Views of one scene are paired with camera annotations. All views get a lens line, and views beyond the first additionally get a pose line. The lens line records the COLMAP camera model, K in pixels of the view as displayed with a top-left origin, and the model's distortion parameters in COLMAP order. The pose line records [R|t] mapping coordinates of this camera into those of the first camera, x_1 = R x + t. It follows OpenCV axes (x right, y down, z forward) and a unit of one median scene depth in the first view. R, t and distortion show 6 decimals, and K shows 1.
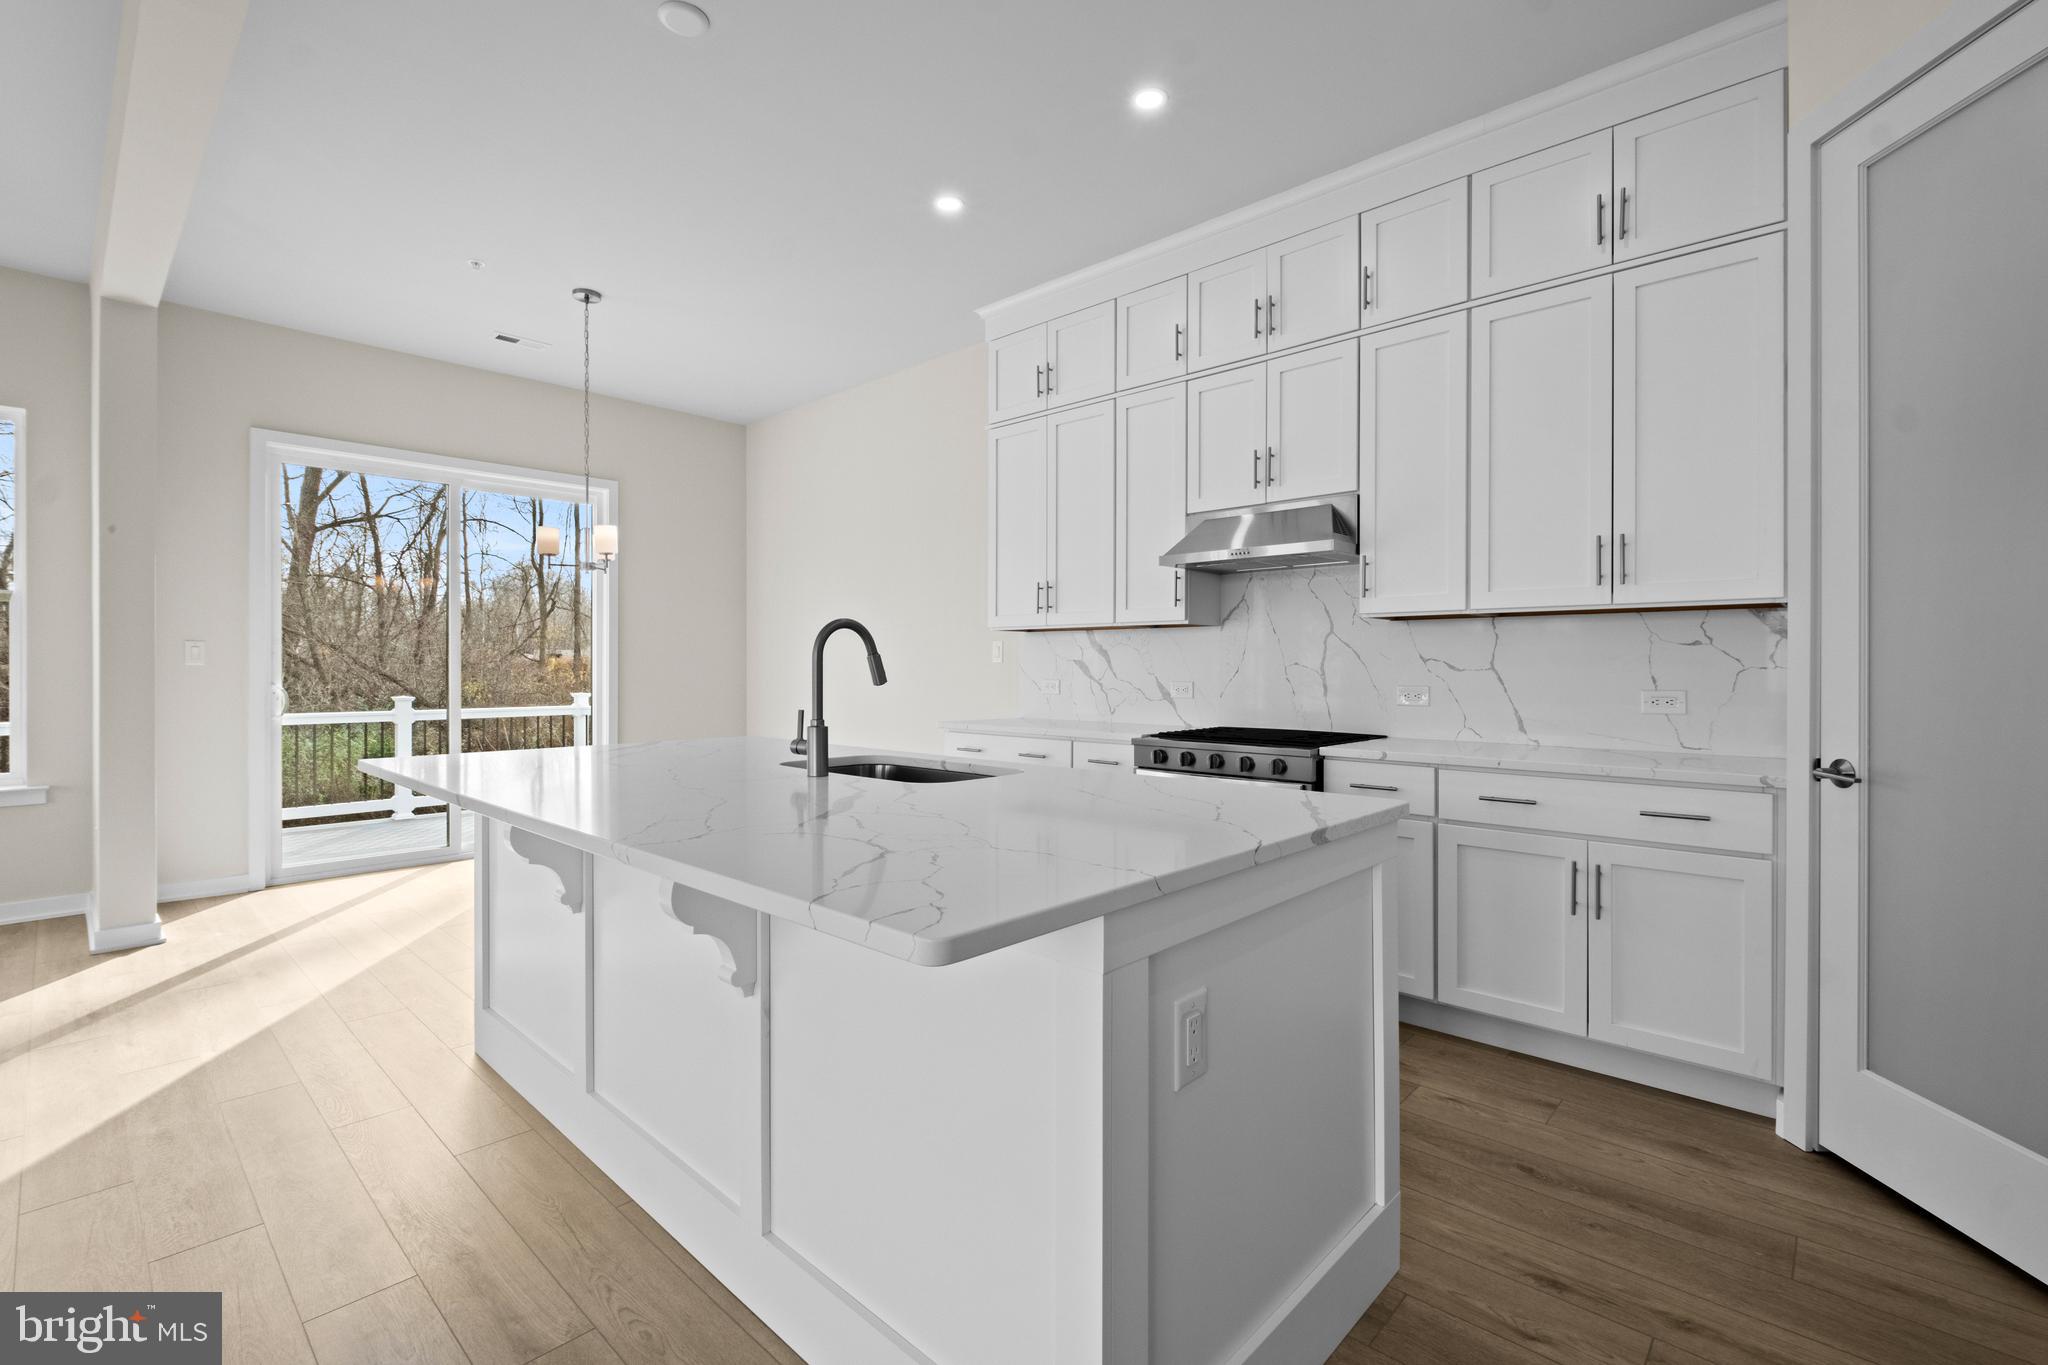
lens RADIAL K [[919.9, 0, 1035.7], [0, 919.9, 672.3], [0, 0, 1]] dist [-0.000957, -0.000282]
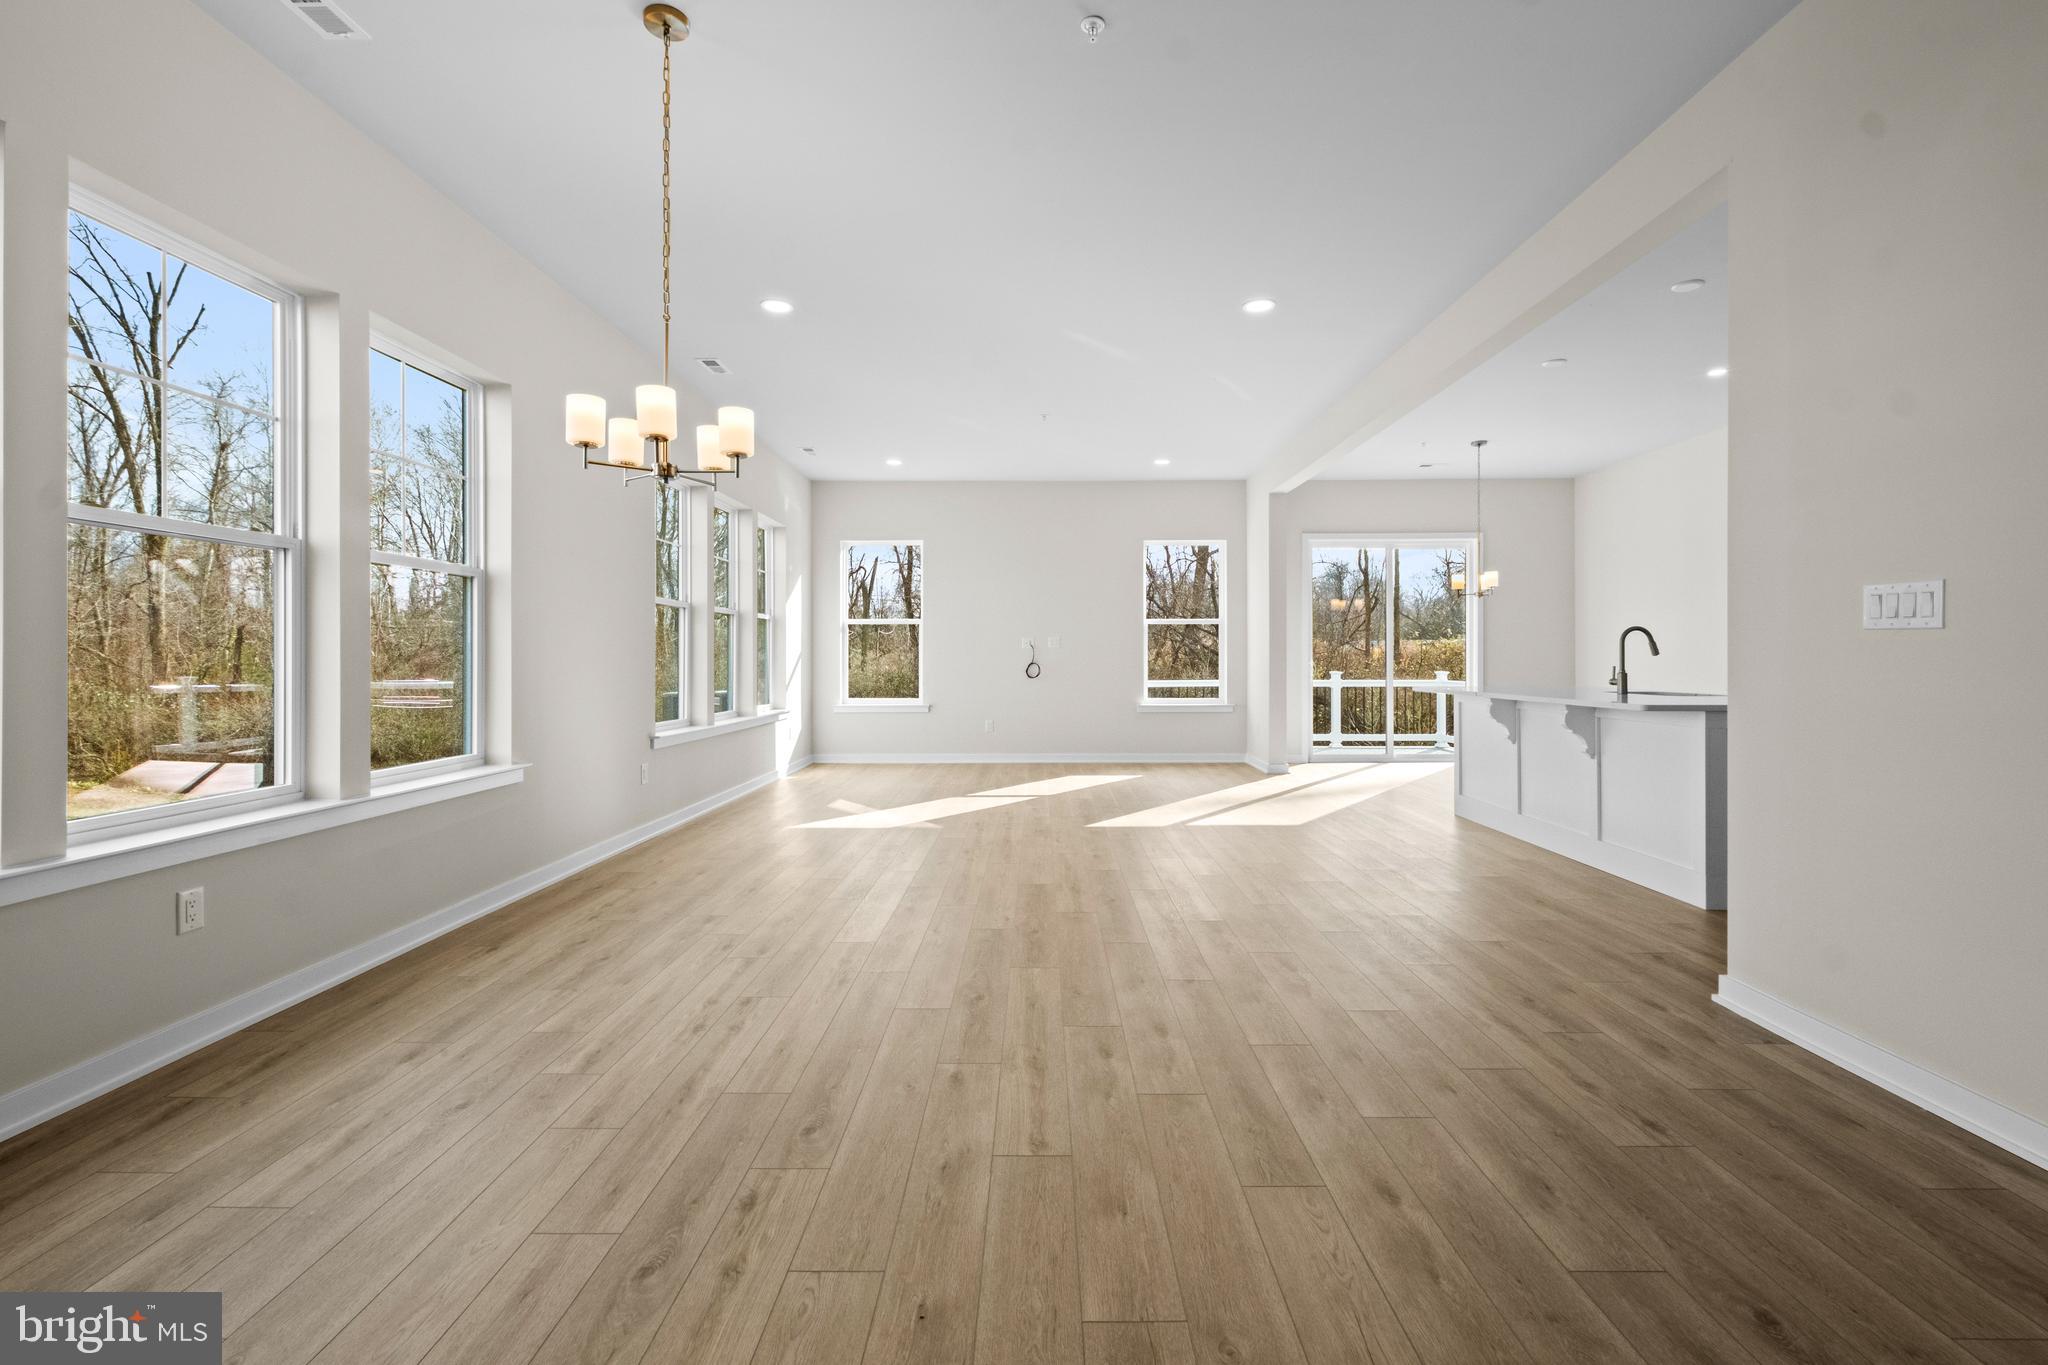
lens RADIAL K [[919.9, 0, 1007.5], [0, 919.9, 646.1], [0, 0, 1]] dist [-0.000957, -0.000282]
pose [[0.662933, -0.008985, -0.748625, 0.454844], [-0.004512, 0.999862, -0.015996, 0.032923], [0.748665, 0.013982, 0.662801, -1.639958]]
